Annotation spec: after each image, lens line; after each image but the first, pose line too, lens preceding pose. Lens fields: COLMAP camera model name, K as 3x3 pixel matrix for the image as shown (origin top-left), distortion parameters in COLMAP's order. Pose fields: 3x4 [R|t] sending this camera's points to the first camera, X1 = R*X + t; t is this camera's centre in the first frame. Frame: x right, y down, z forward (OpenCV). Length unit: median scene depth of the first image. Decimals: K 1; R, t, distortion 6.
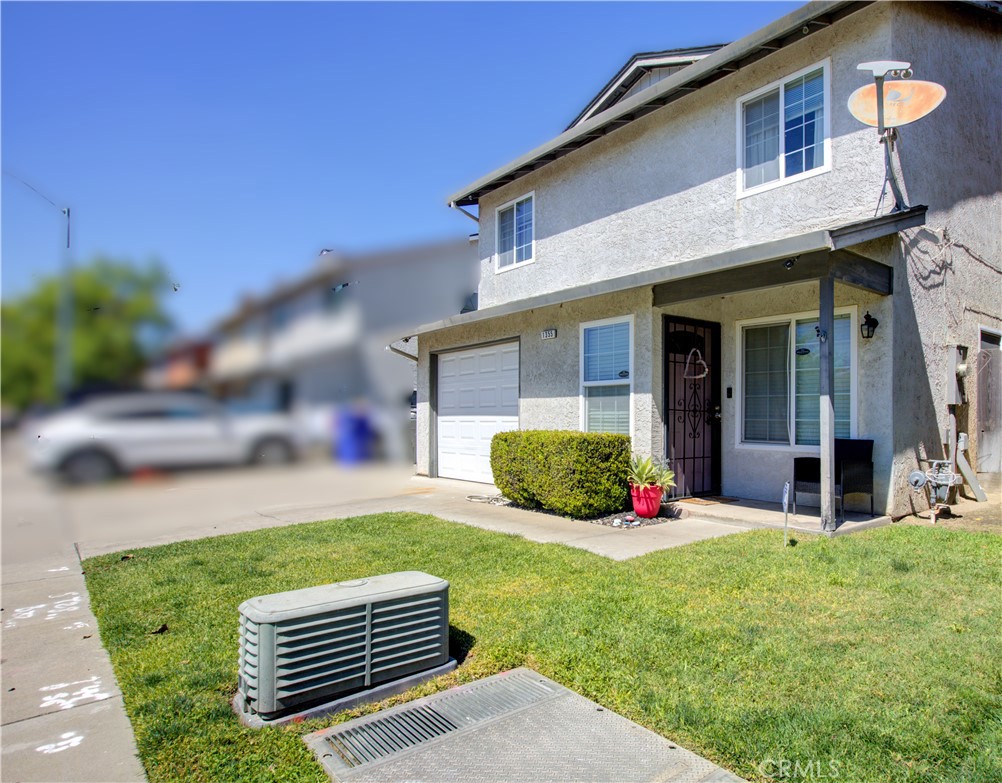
lens RADIAL K [[616.8, 0, 501.0], [0, 616.8, 391.5], [0, 0, 1]] dist [0.002418, 0.001460]
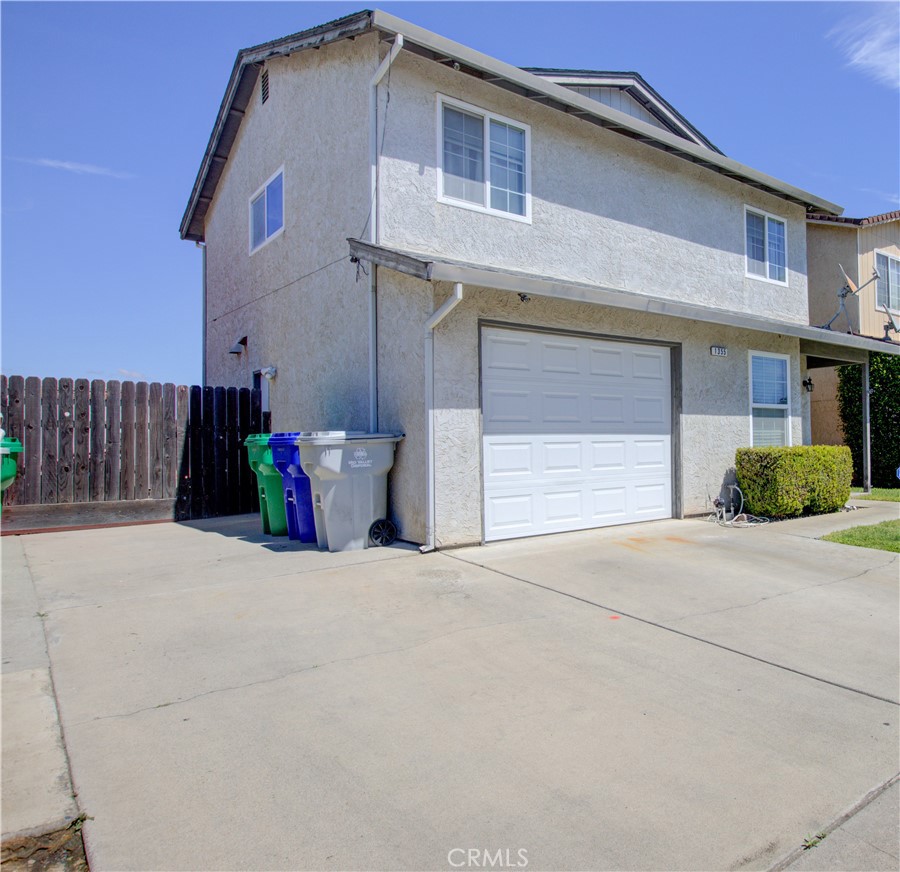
lens RADIAL K [[740.3, 0, 450.0], [0, 740.3, 436.0], [0, 0, 1]] dist [-0.047478, 0.006219]
pose [[-0.020138, -0.011353, 0.999733, -1.218016], [-0.042990, 0.999021, 0.010479, 0.054780], [-0.998873, -0.042768, -0.020606, 1.632582]]
